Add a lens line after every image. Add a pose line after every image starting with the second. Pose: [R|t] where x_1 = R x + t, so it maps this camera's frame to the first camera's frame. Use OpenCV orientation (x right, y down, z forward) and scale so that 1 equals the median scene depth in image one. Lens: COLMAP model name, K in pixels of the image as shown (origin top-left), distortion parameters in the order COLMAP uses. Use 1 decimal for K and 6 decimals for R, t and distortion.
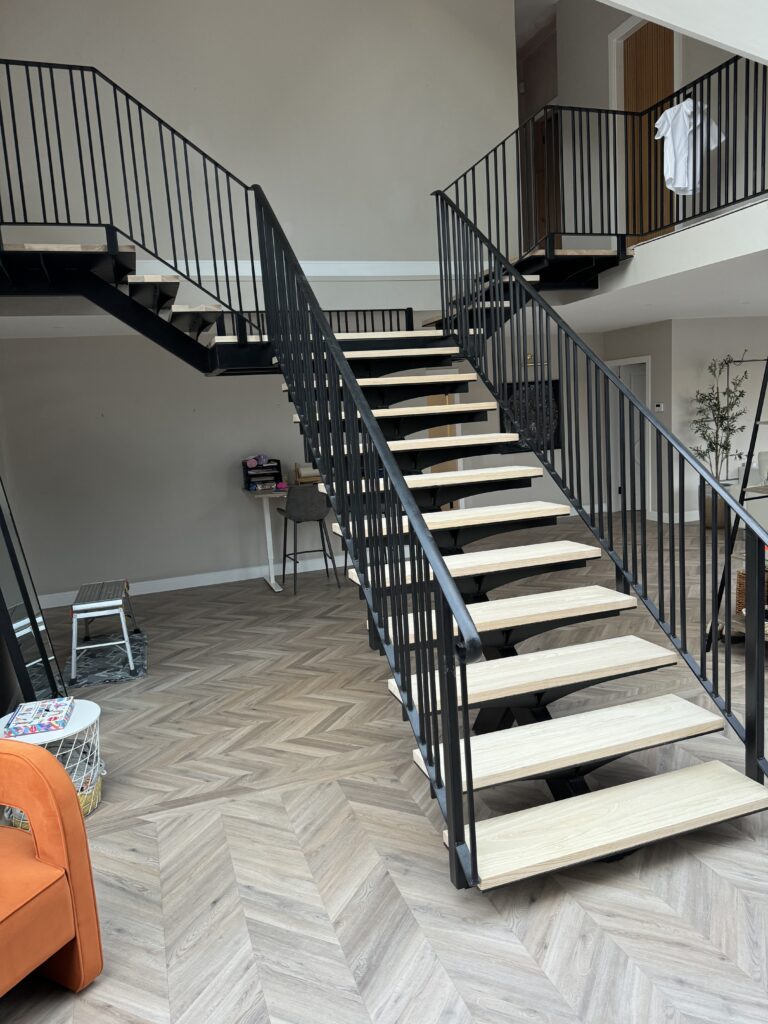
lens RADIAL K [[723.4, 0, 384.0], [0, 723.4, 515.9], [0, 0, 1]] dist [0.022334, -0.022604]
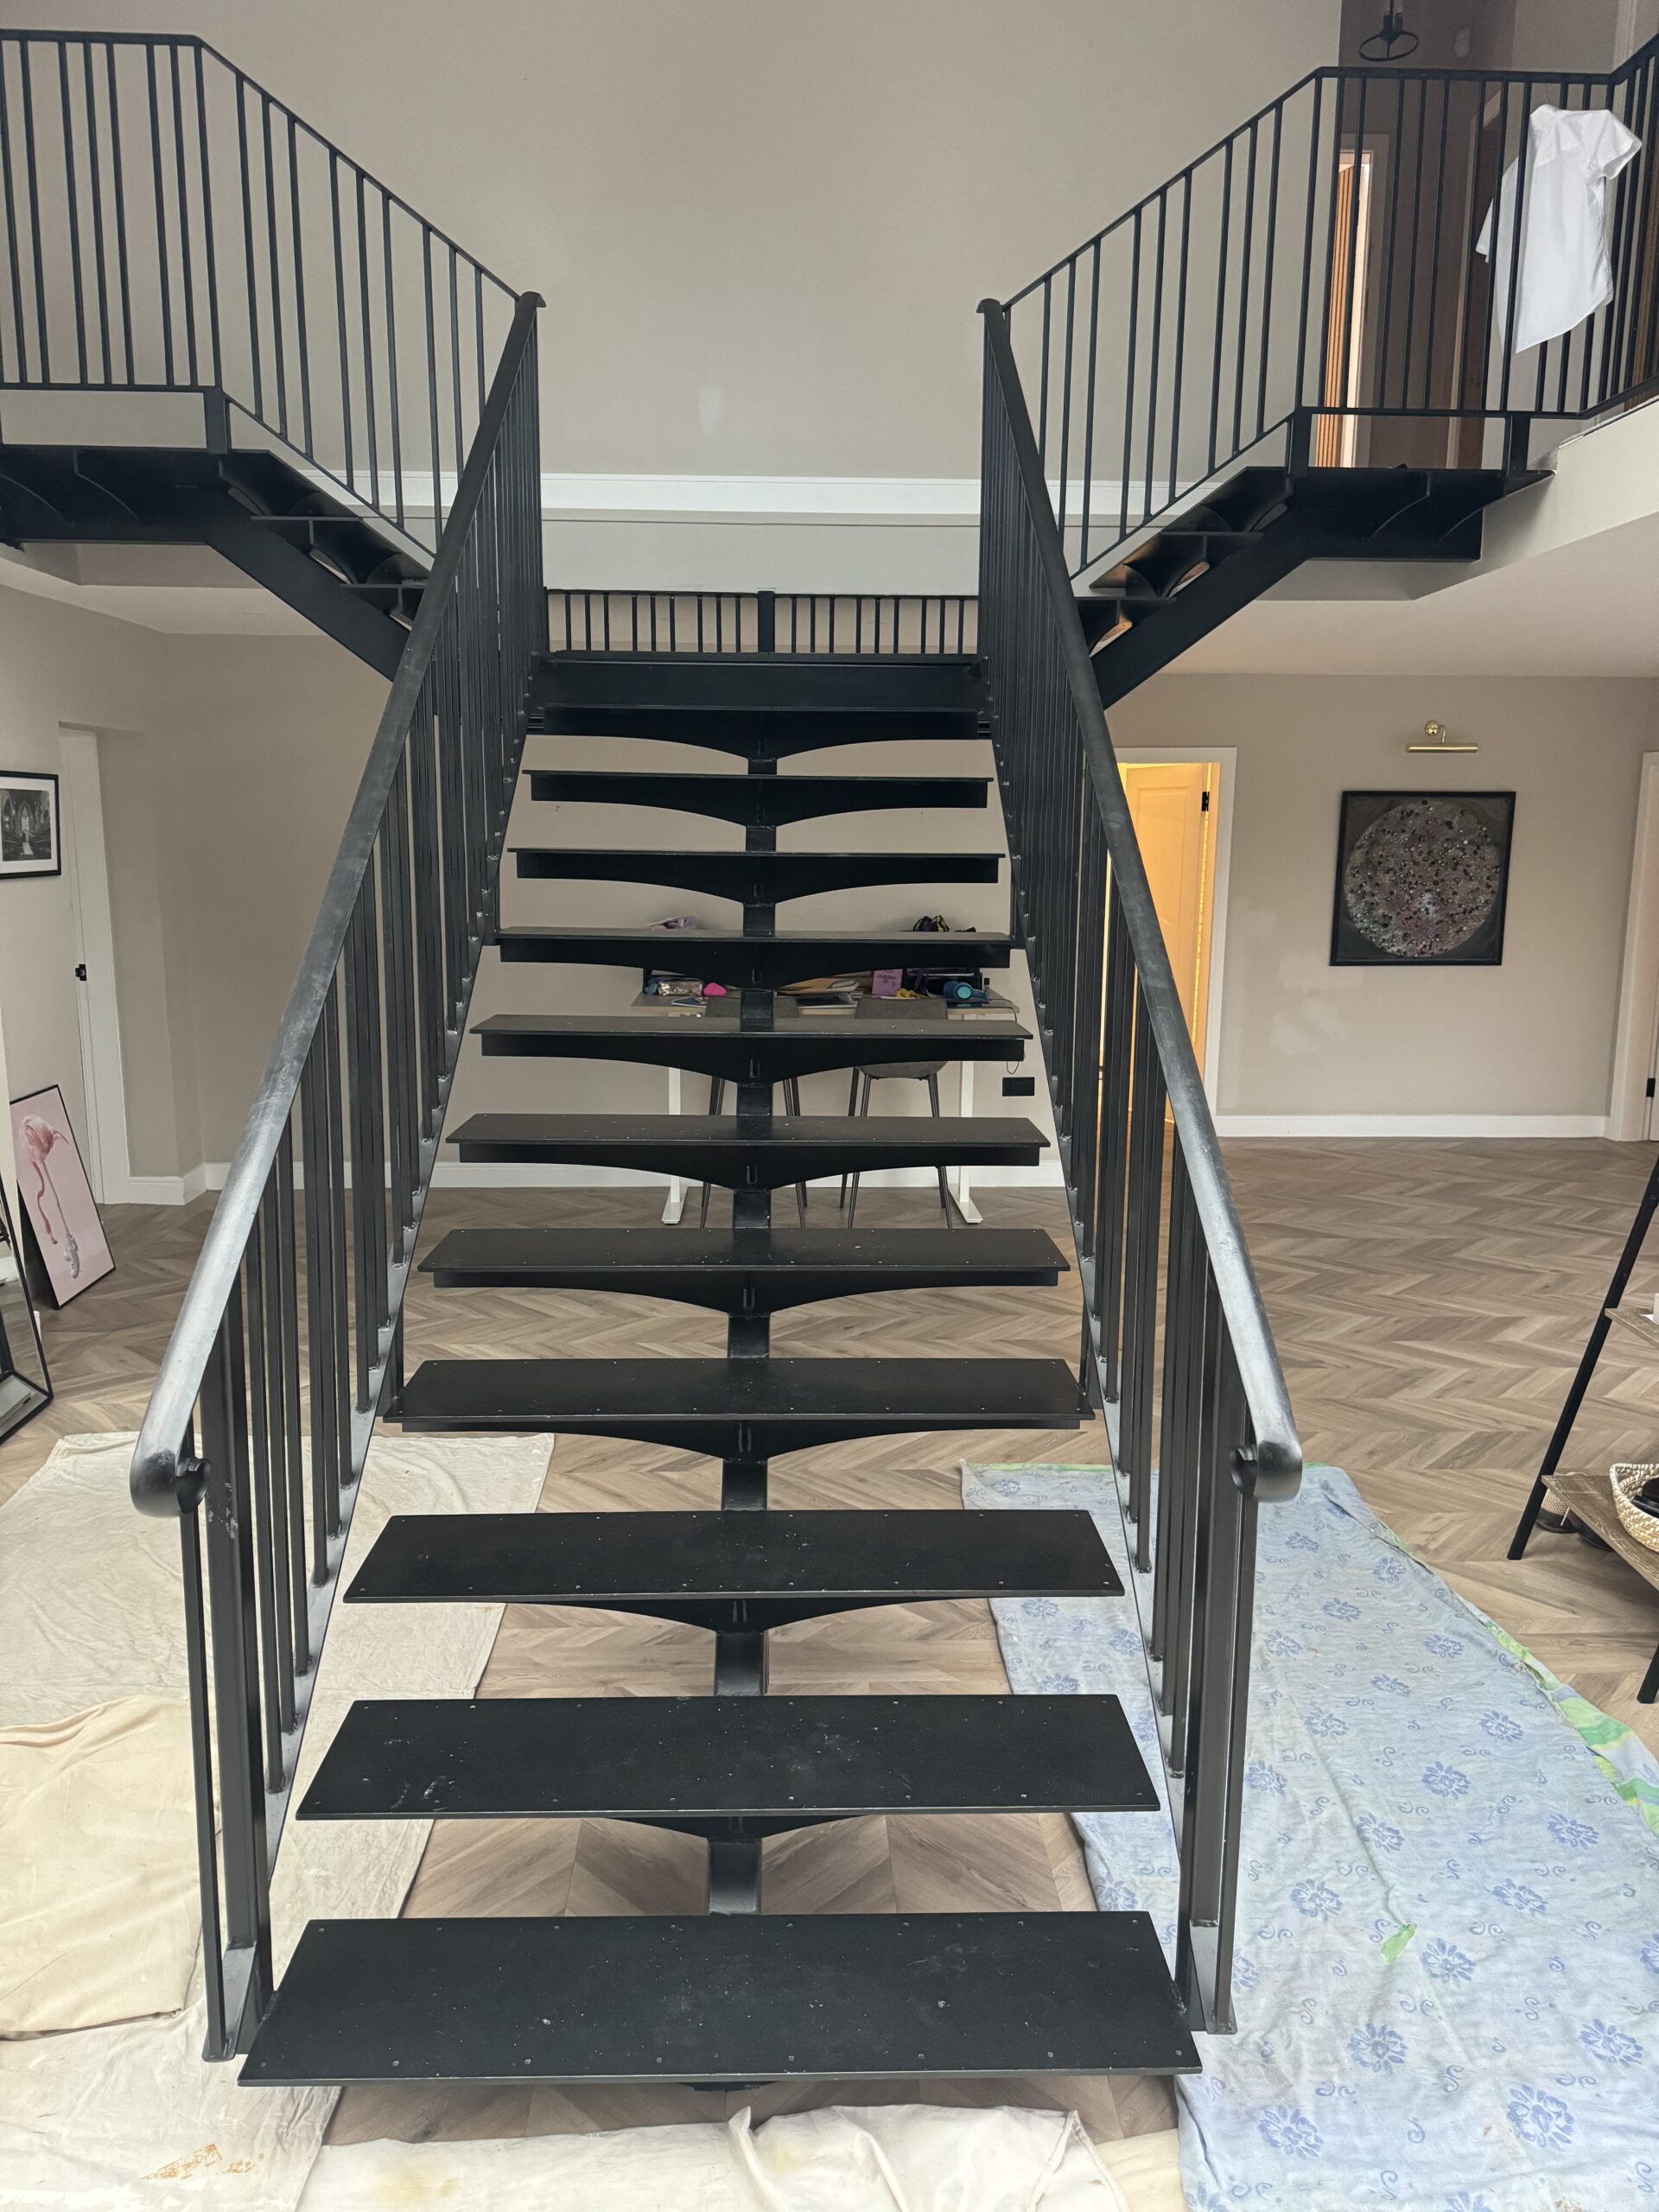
lens RADIAL K [[1562.8, 0, 828.6], [0, 1562.8, 1105.8], [0, 0, 1]] dist [0.022334, -0.022604]
pose [[0.952519, 0.123062, -0.278500, 0.316832], [-0.112039, 0.992168, 0.055219, -0.047979], [0.283115, -0.021395, 0.958847, 0.146125]]
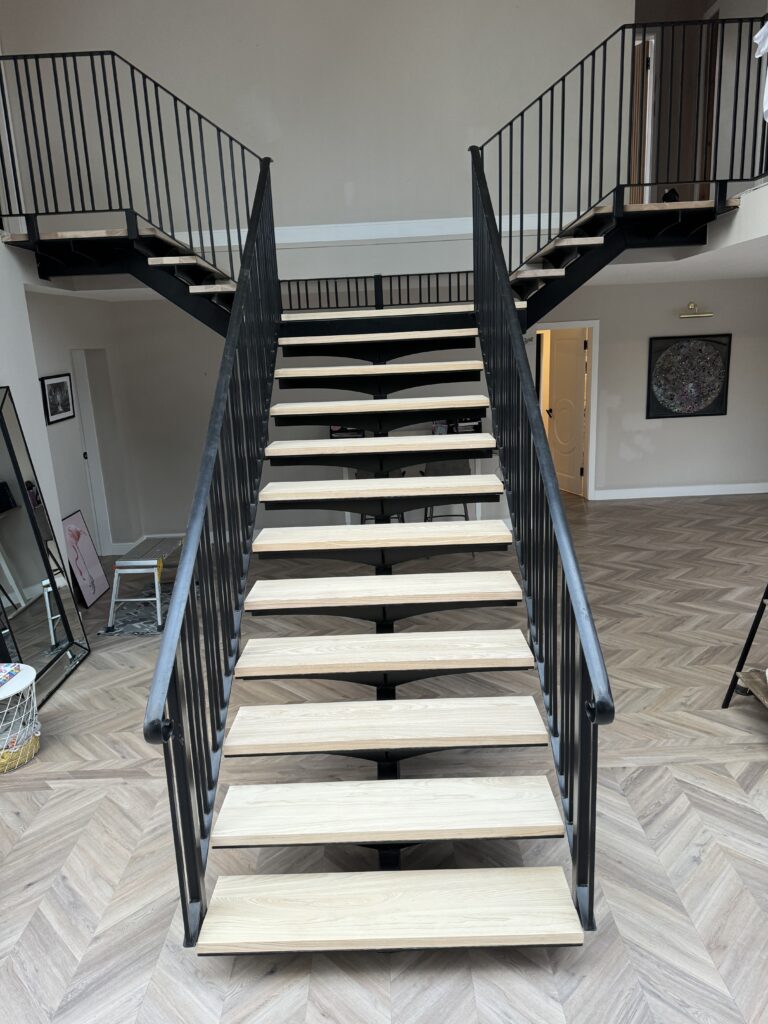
lens RADIAL K [[723.4, 0, 382.6], [0, 723.4, 516.3], [0, 0, 1]] dist [0.022334, -0.022604]
pose [[0.942558, 0.099529, -0.318871, 0.327725], [-0.063693, 0.990616, 0.120927, -0.112951], [0.327914, -0.093671, 0.940052, 0.102245]]
